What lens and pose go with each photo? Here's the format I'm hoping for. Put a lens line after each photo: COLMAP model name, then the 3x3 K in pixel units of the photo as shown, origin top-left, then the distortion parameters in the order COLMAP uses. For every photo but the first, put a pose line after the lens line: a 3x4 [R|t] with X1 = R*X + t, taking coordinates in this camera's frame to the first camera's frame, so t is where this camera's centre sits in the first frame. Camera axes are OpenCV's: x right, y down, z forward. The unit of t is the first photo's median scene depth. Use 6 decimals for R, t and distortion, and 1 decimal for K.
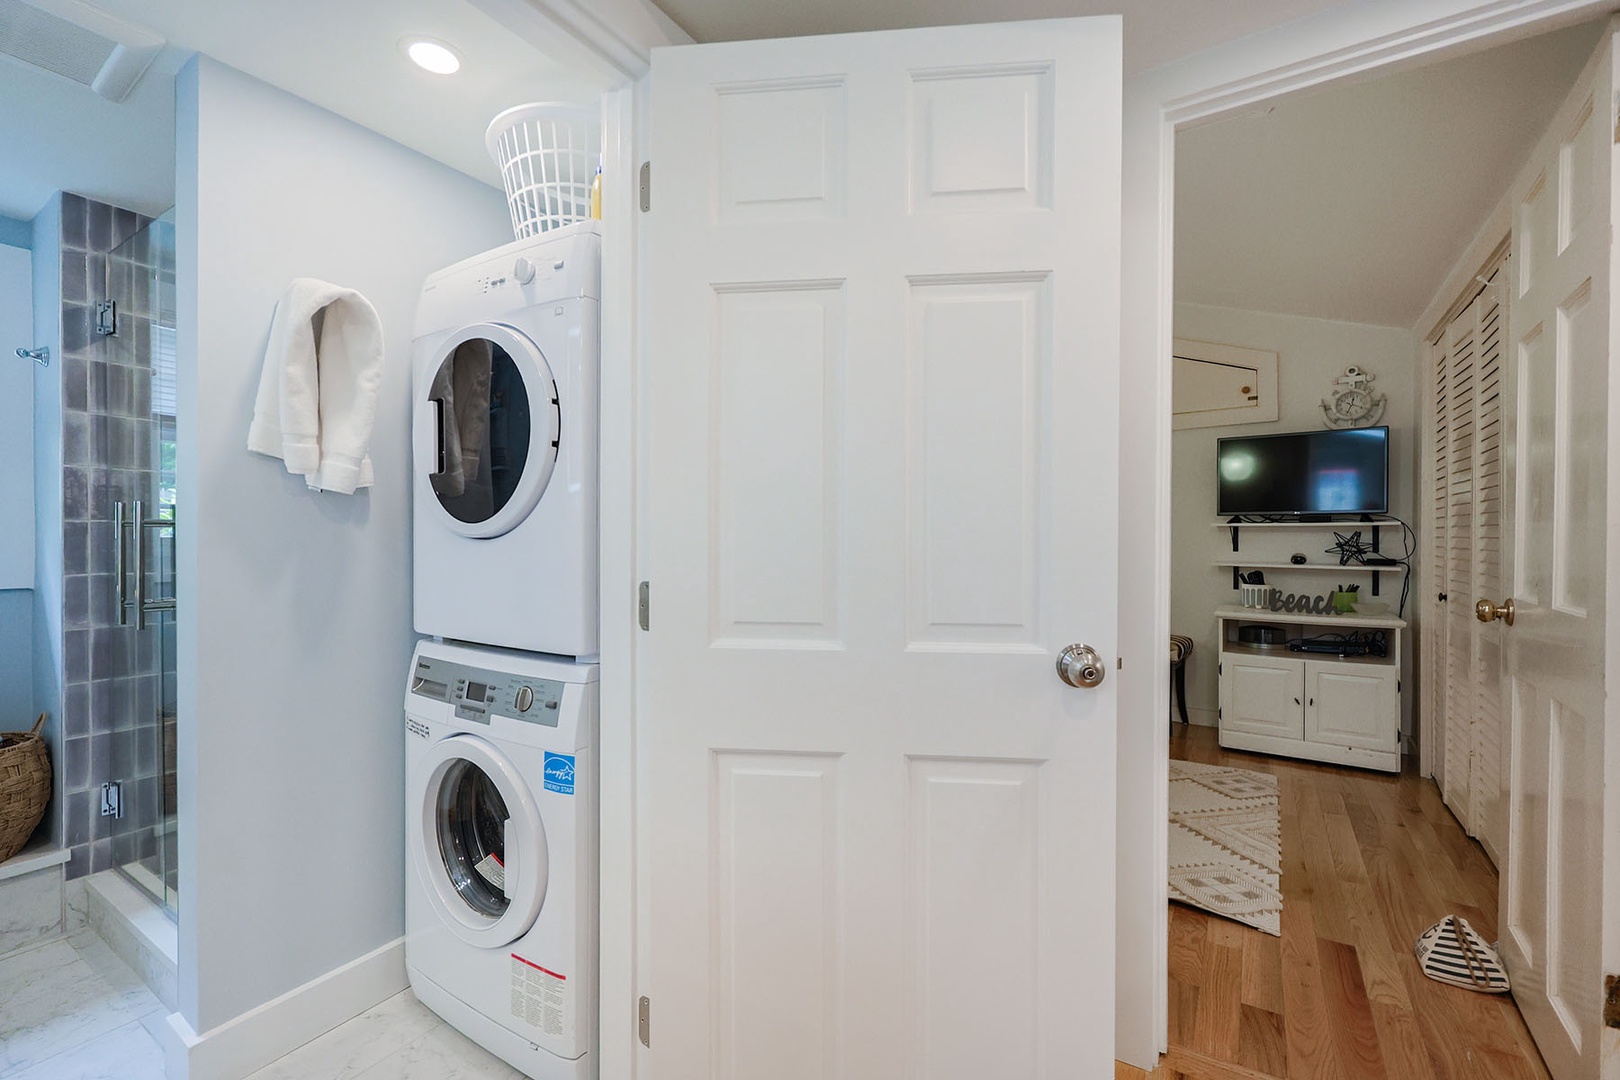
lens RADIAL K [[686.8, 0, 819.3], [0, 686.8, 541.2], [0, 0, 1]] dist [0.000523, -0.000042]
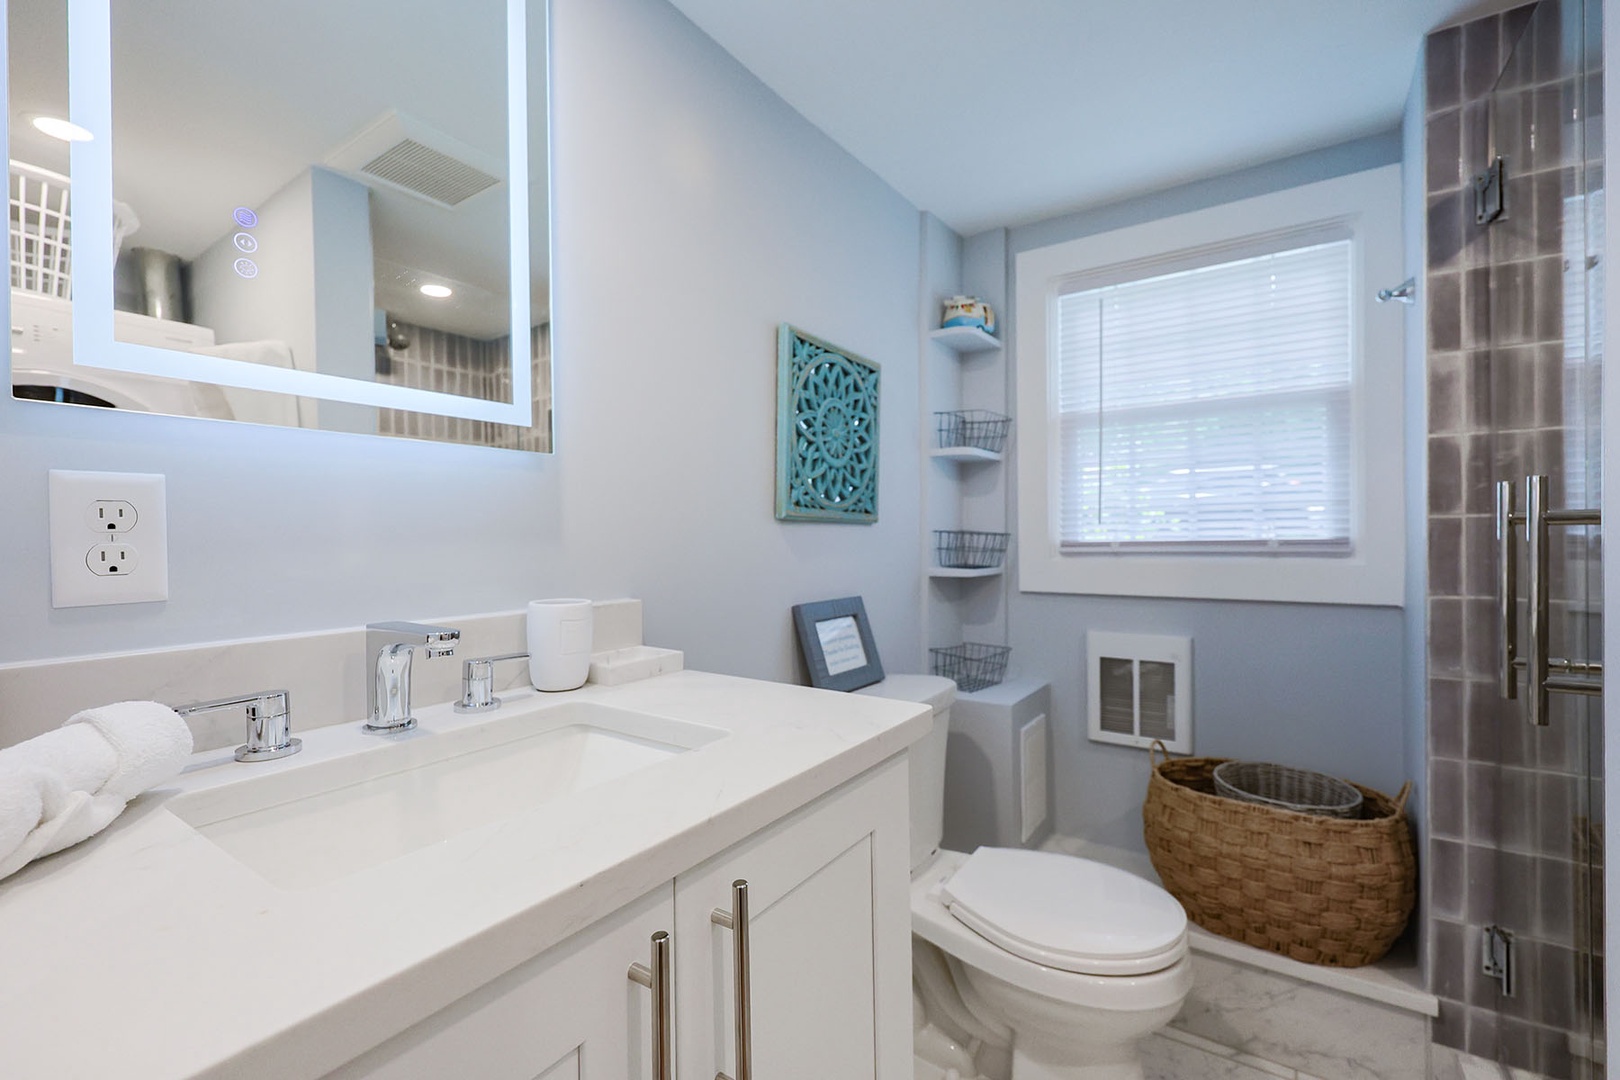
lens RADIAL K [[686.8, 0, 819.3], [0, 686.8, 541.2], [0, 0, 1]] dist [0.000523, -0.000042]
pose [[-0.028017, 0.003225, -0.999602, -0.388194], [0.002654, 0.999992, 0.003152, -0.008909], [0.999604, -0.002565, -0.028026, 0.401834]]
